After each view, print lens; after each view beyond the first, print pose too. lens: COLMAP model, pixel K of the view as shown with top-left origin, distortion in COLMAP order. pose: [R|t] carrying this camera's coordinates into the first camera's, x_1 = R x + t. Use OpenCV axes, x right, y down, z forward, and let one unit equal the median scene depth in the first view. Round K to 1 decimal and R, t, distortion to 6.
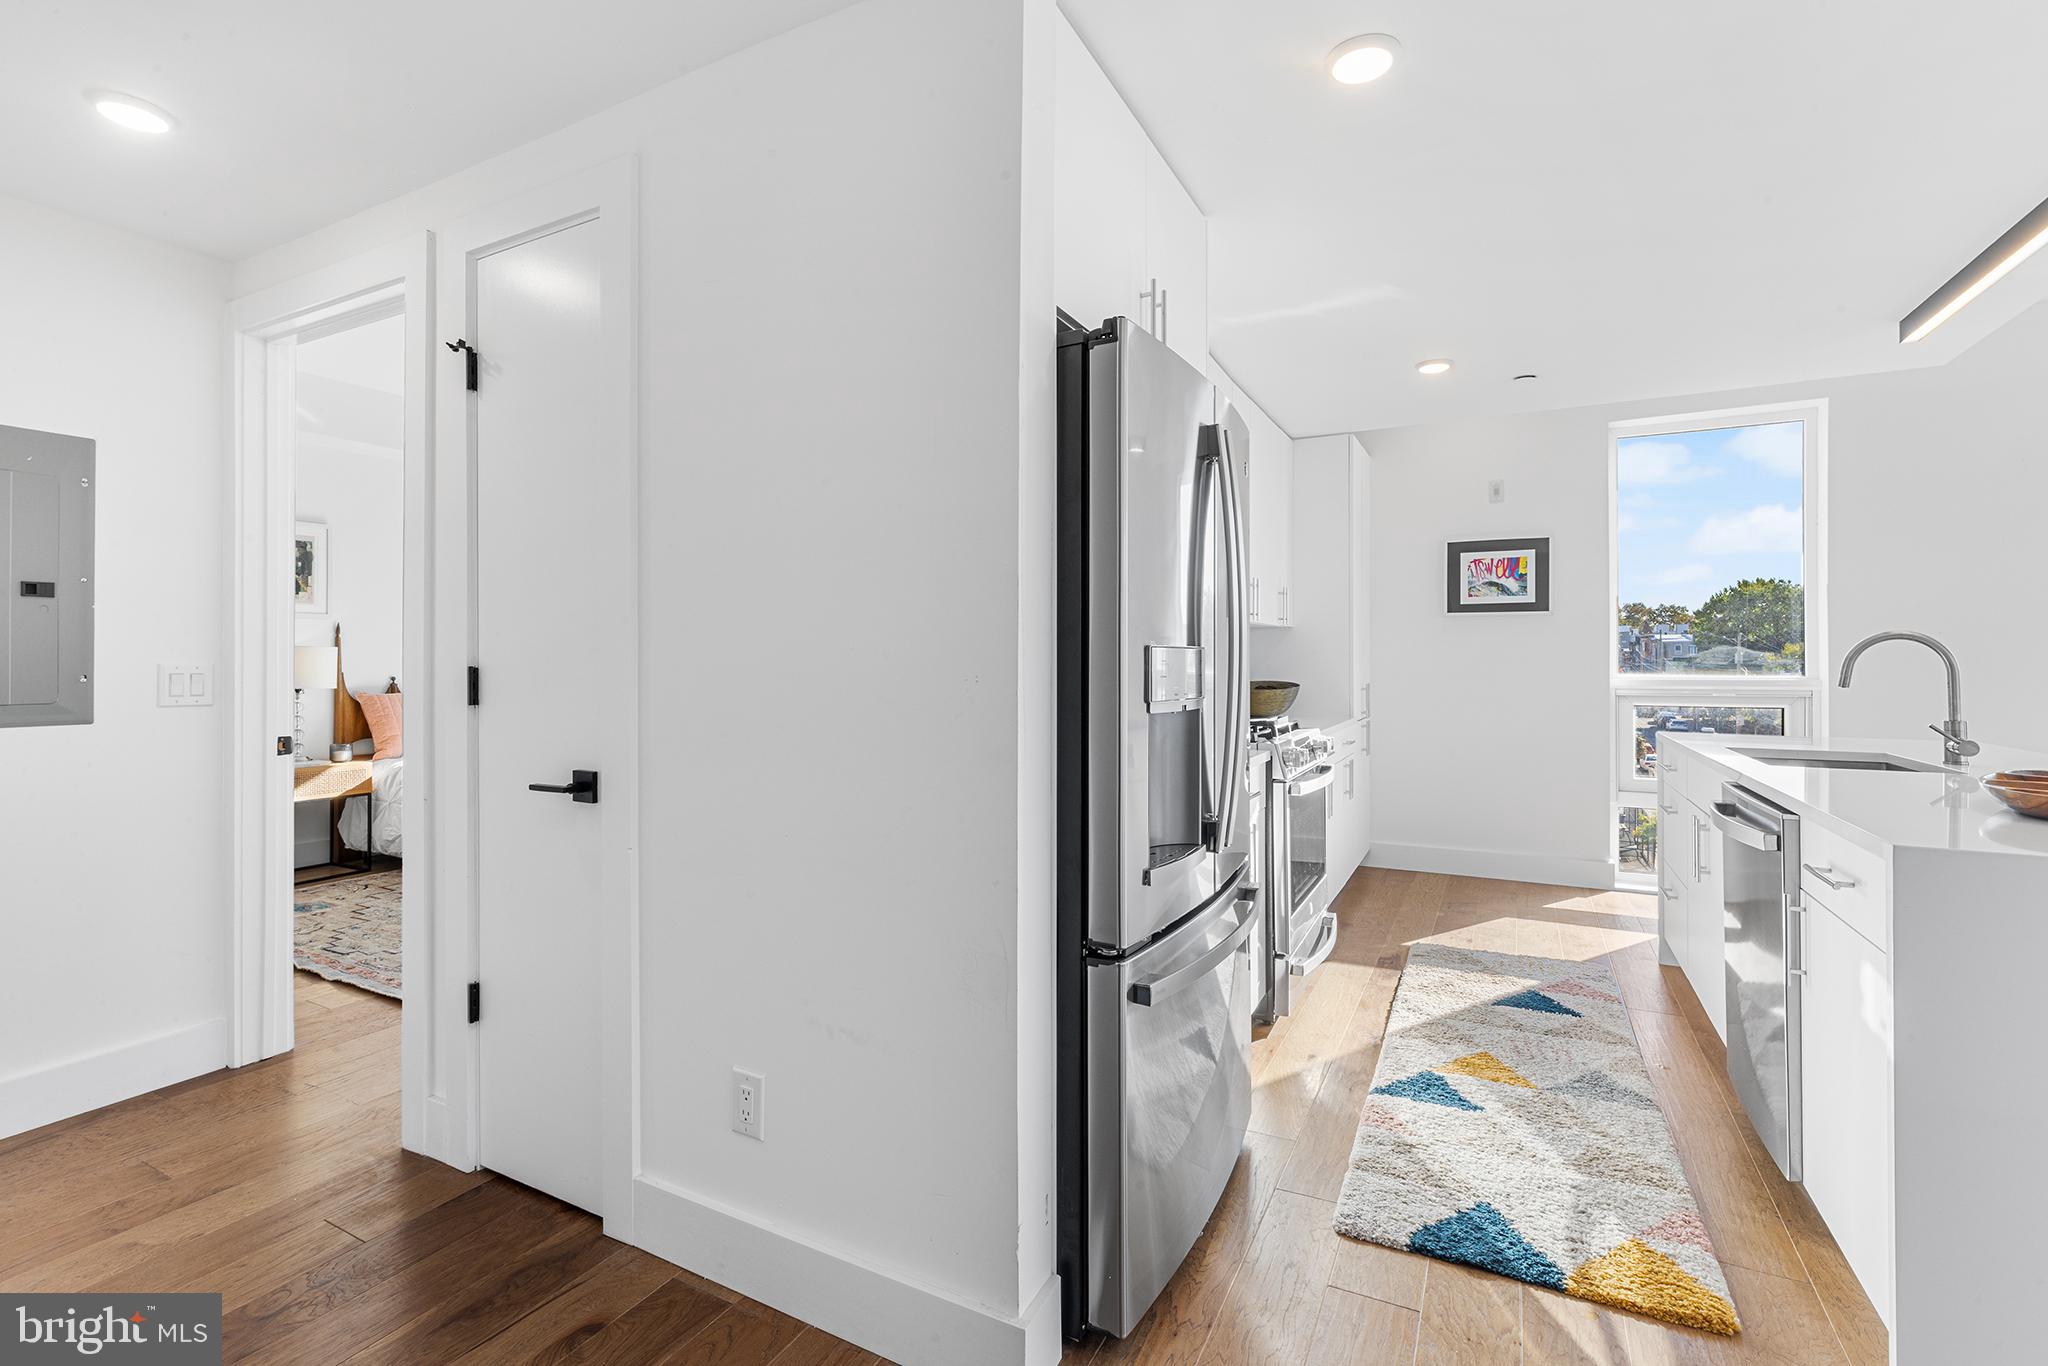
lens RADIAL K [[934.0, 0, 1015.9], [0, 934.0, 673.7], [0, 0, 1]] dist [0.004925, -0.000204]
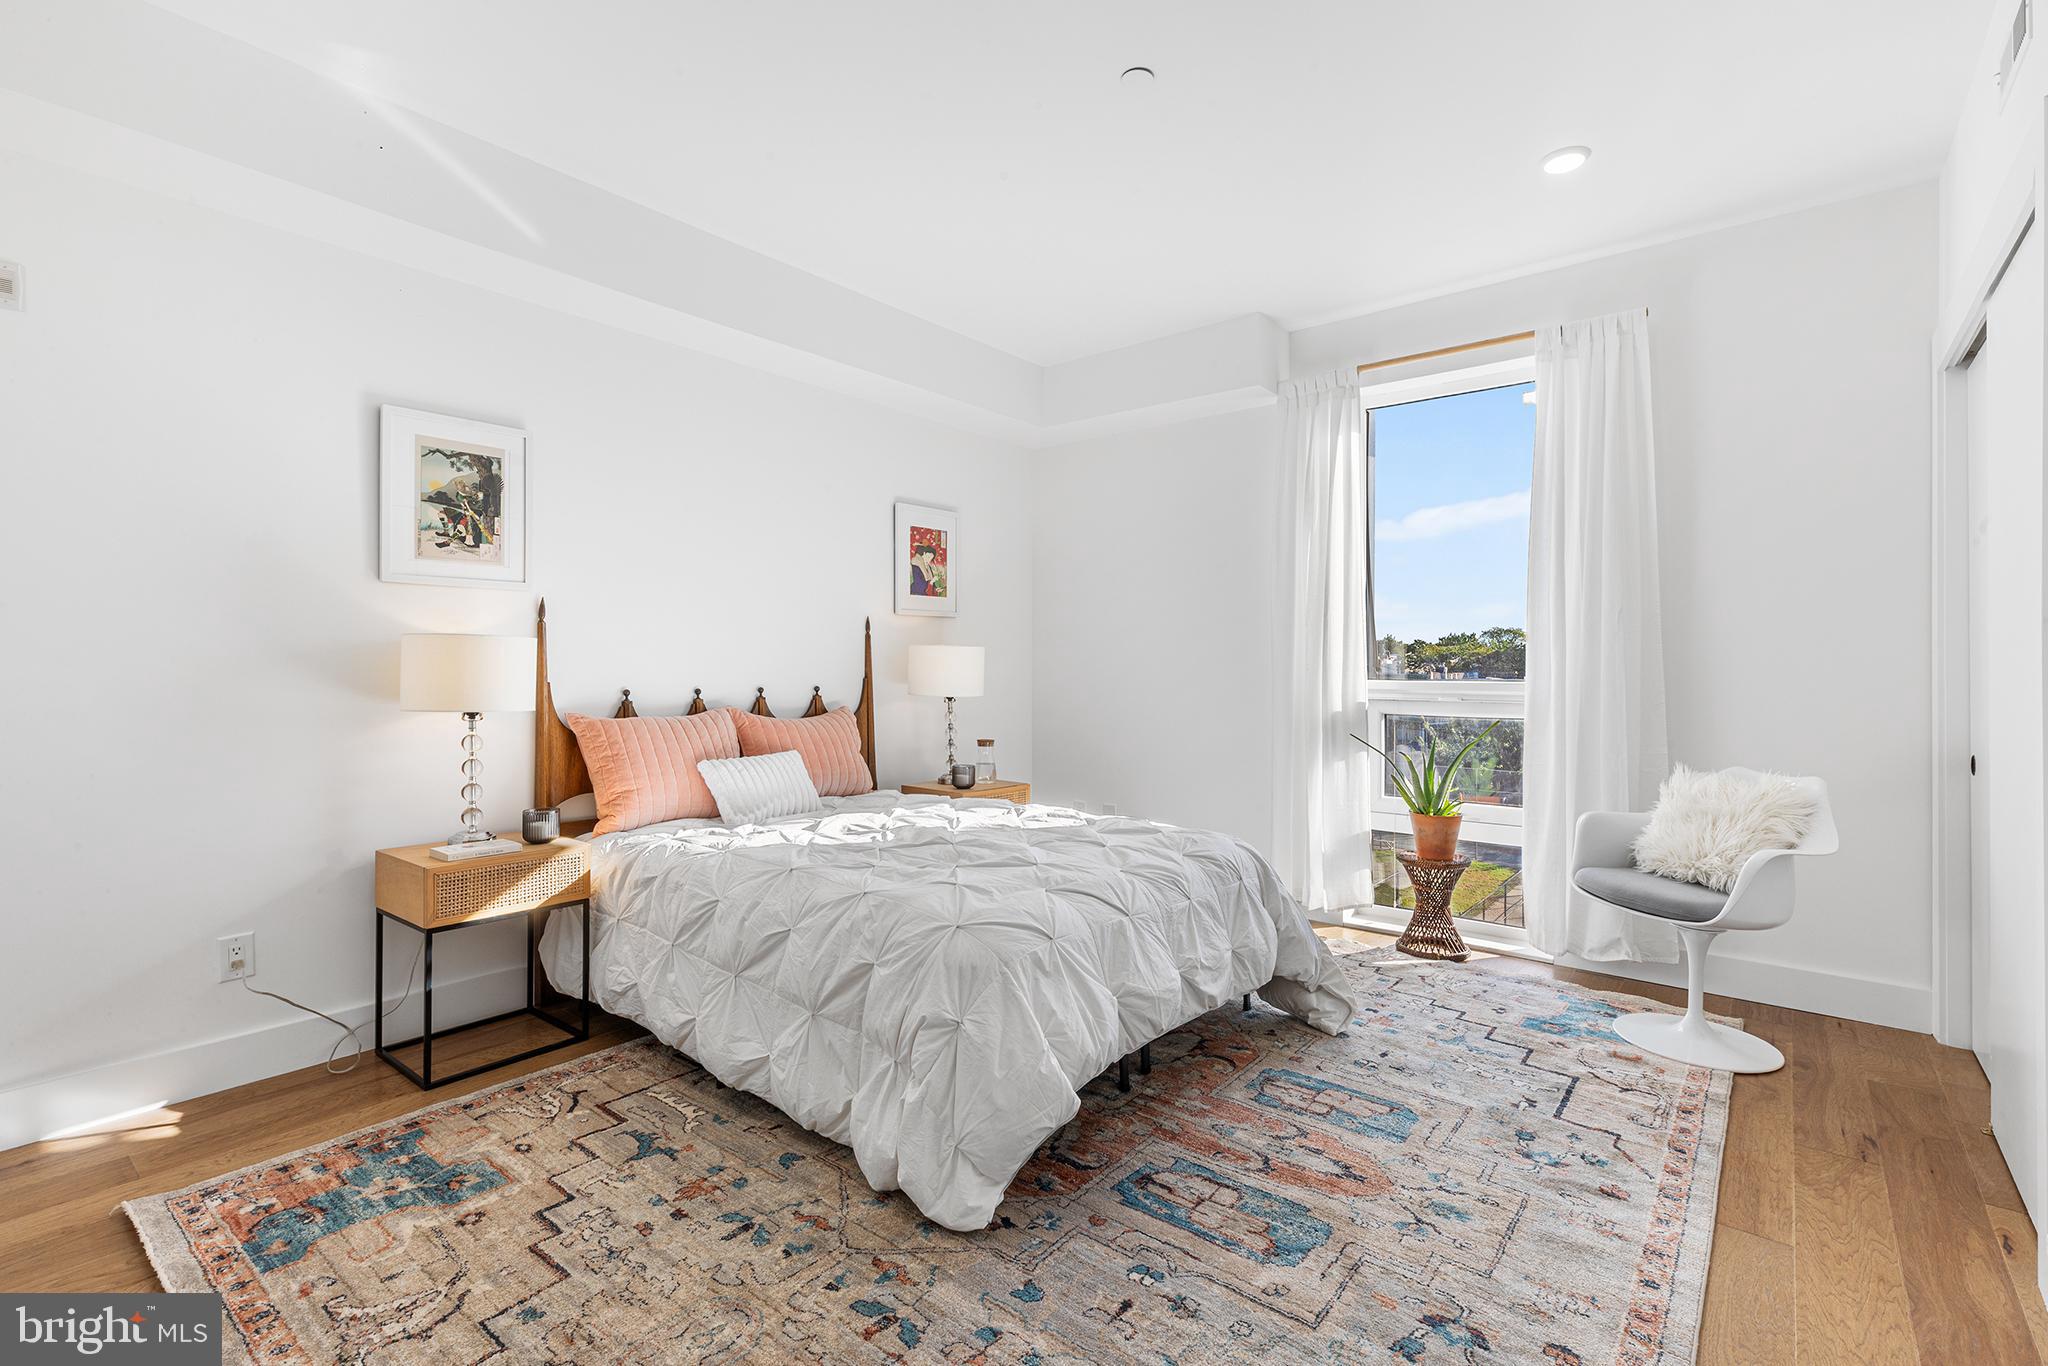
lens RADIAL K [[934.0, 0, 1033.4], [0, 934.0, 673.3], [0, 0, 1]] dist [0.004925, -0.000204]
pose [[0.983500, 0.008045, -0.180731, -0.320306], [-0.007209, 0.999960, 0.005280, -0.012656], [0.180766, -0.003890, 0.983518, 0.487850]]
